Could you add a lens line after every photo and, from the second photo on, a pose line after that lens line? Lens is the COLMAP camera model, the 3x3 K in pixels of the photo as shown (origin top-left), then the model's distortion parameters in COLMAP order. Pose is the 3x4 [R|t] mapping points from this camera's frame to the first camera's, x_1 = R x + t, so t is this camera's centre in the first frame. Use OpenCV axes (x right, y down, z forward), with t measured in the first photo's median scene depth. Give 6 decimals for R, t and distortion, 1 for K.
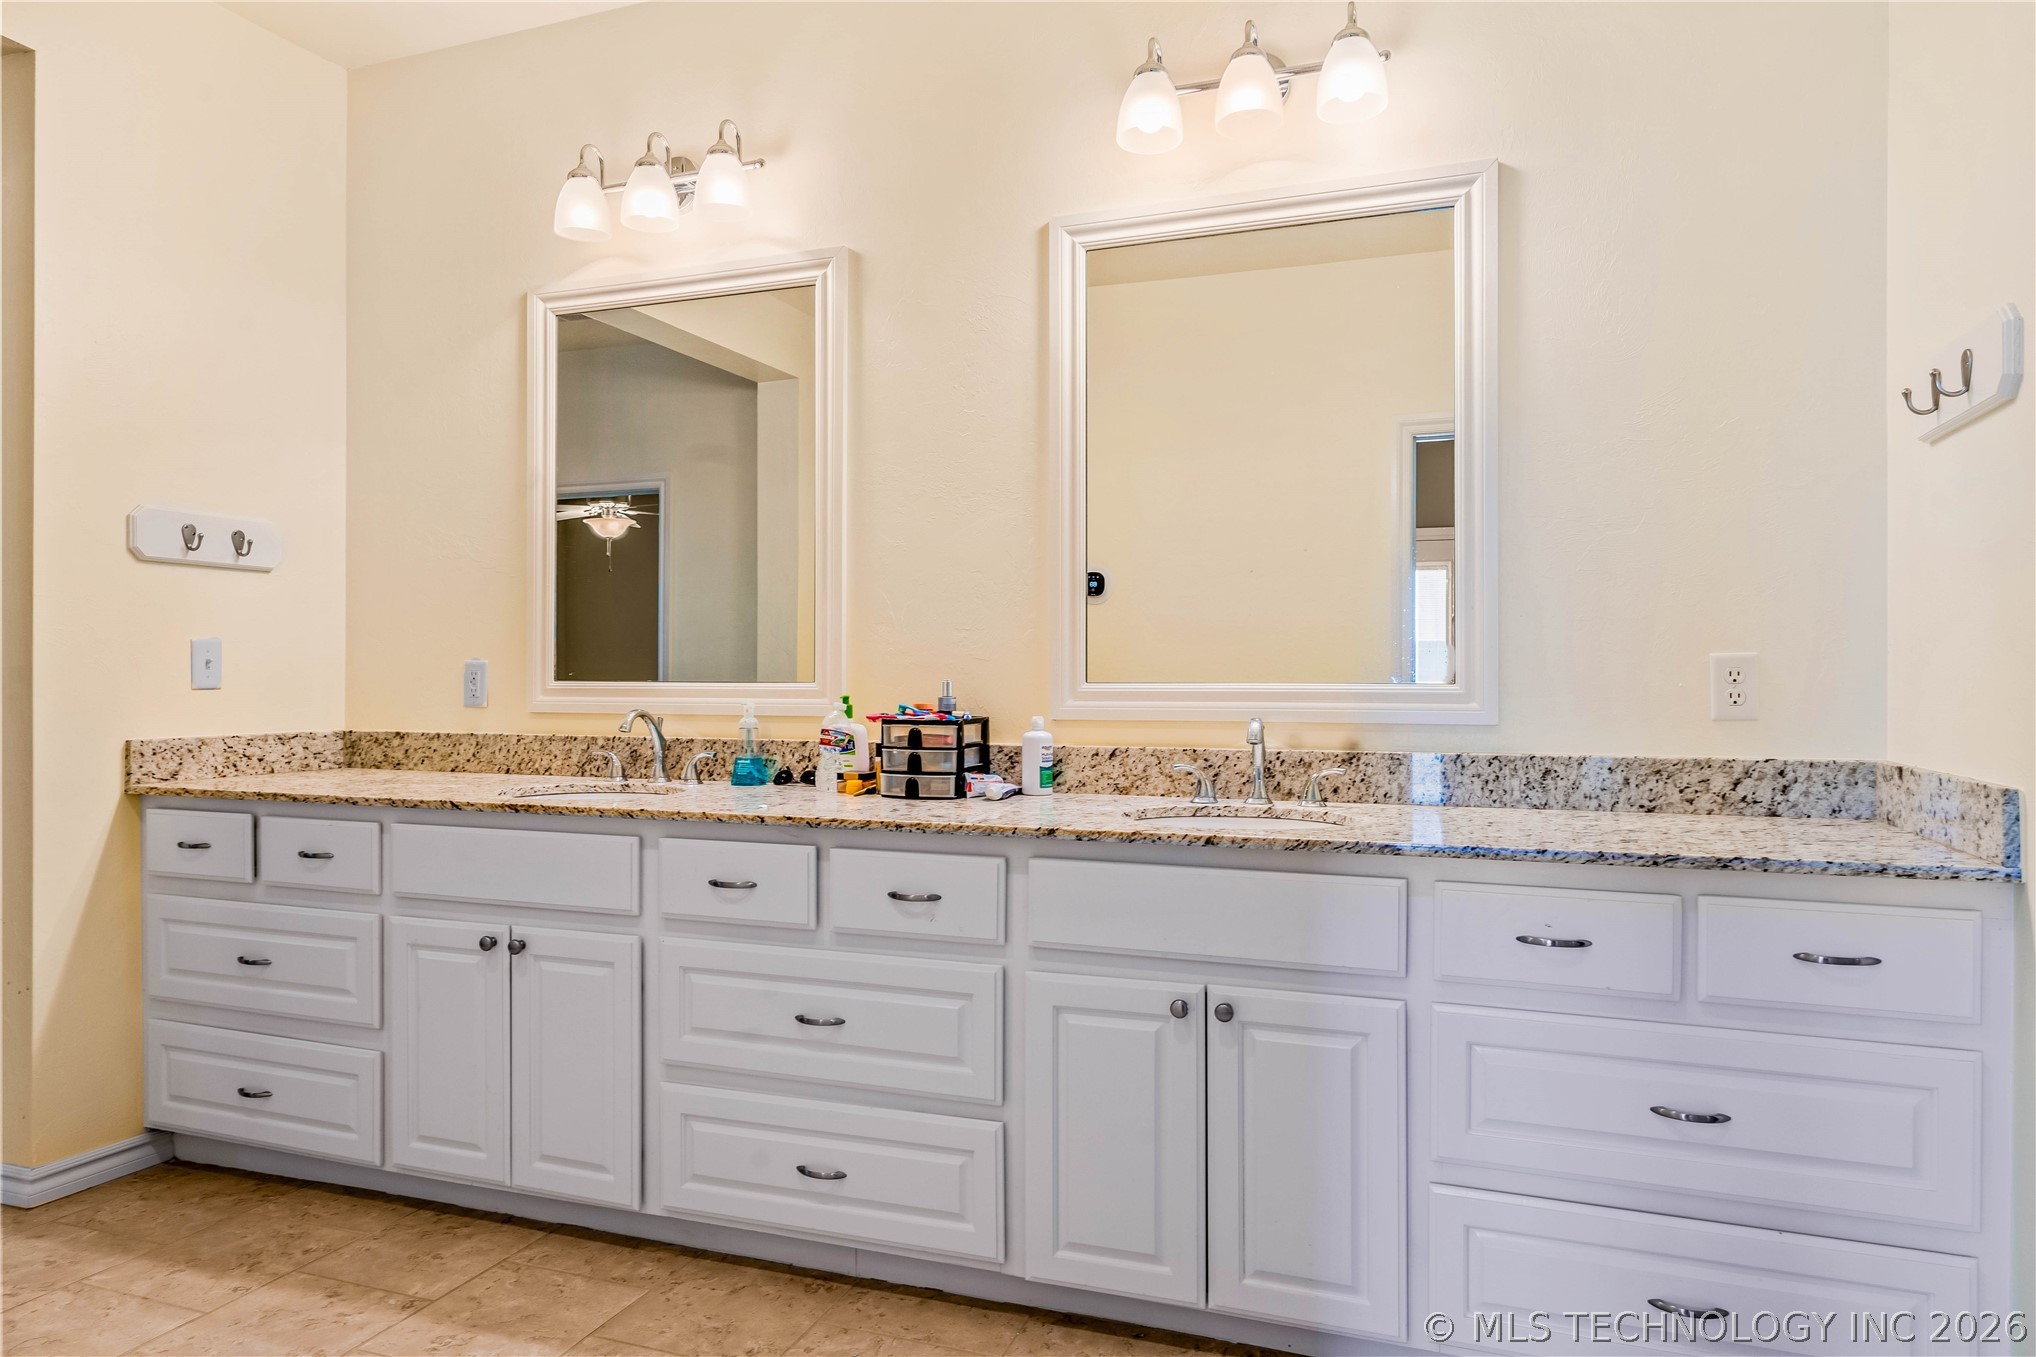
lens RADIAL K [[1279.4, 0, 1021.7], [0, 1279.4, 668.2], [0, 0, 1]] dist [-0.000511, 0.002213]
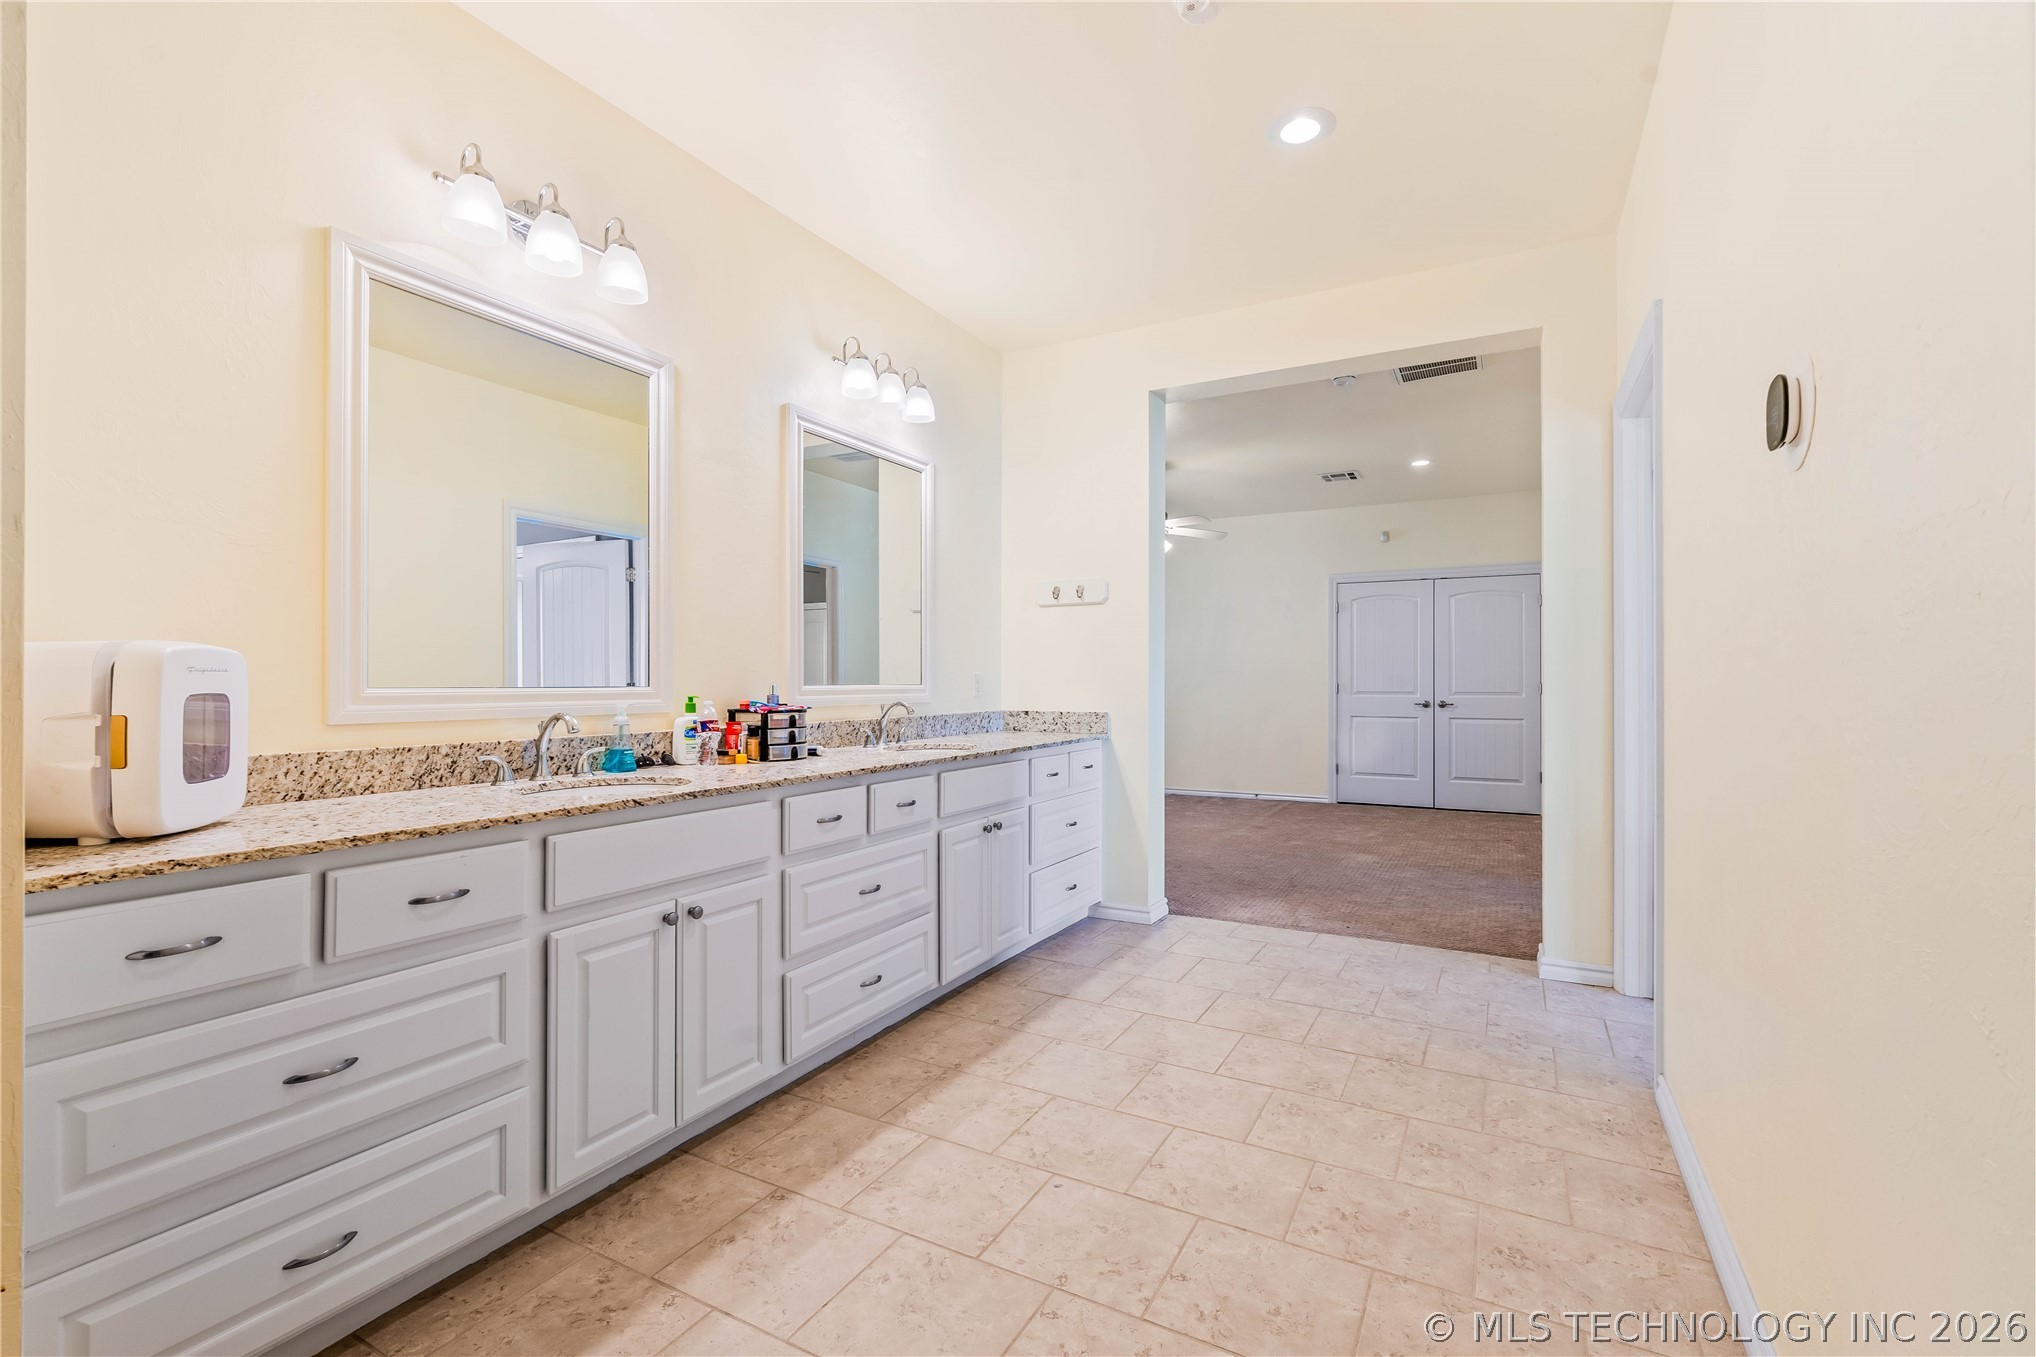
lens RADIAL K [[905.4, 0, 1017.8], [0, 905.4, 672.2], [0, 0, 1]] dist [0.002332, 0.000647]
pose [[0.137395, 0.009291, 0.990473, -1.065625], [-0.004787, 0.999951, -0.008716, 0.002791], [-0.990505, -0.003544, 0.137432, 0.535581]]
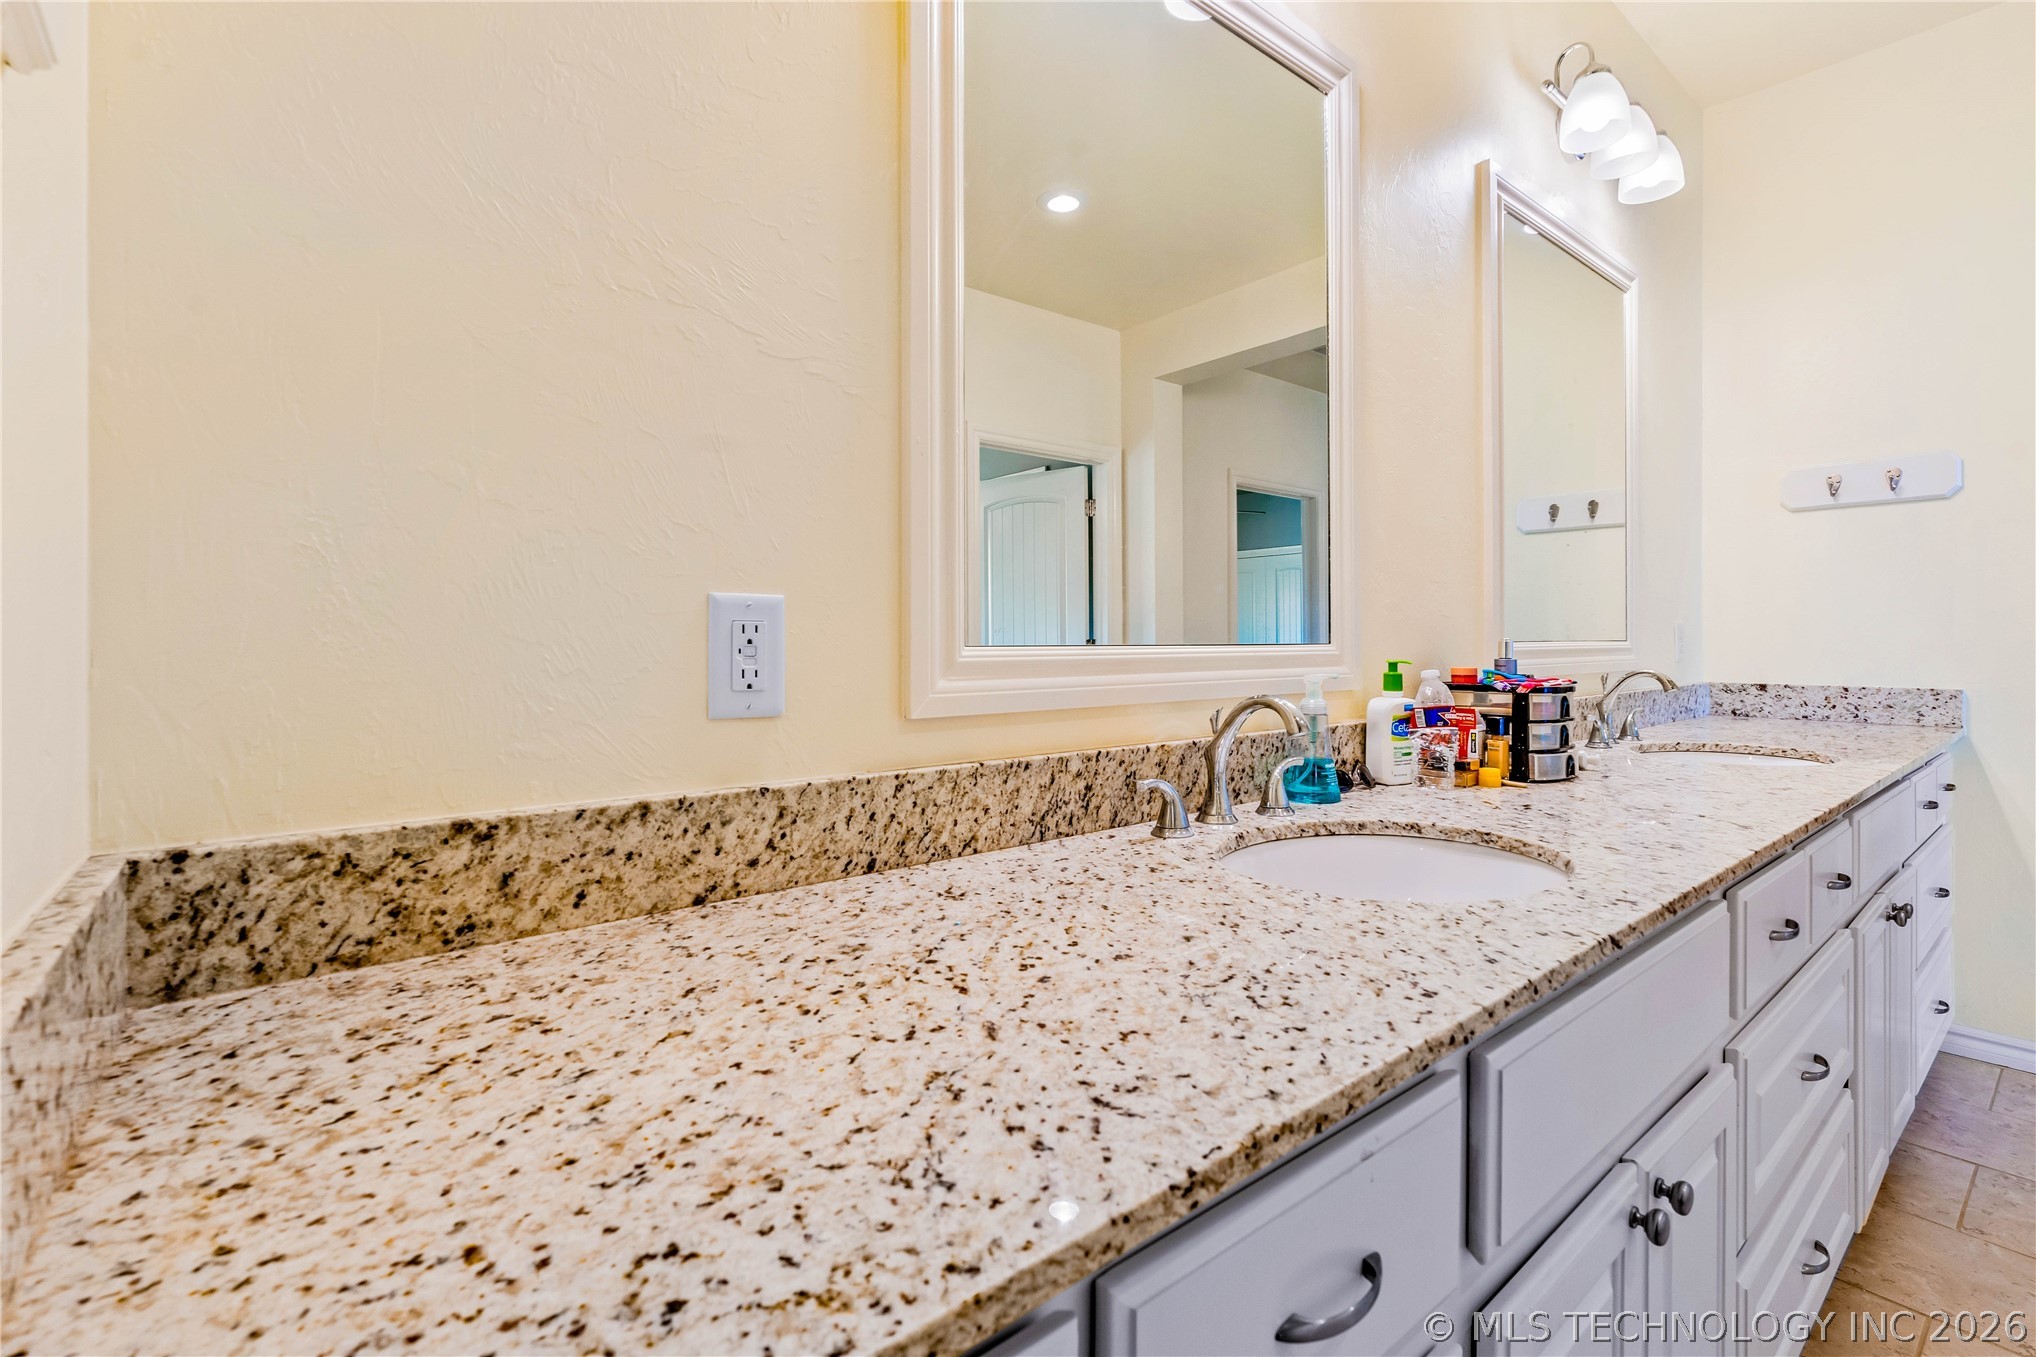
lens RADIAL K [[932.6, 0, 1028.4], [0, 932.6, 629.1], [0, 0, 1]] dist [-0.003190, 0.000041]
pose [[0.487092, 0.007002, 0.873323, -0.740790], [-0.003436, 0.999975, -0.006102, 0.006938], [-0.873344, -0.000029, 0.487104, 0.940249]]
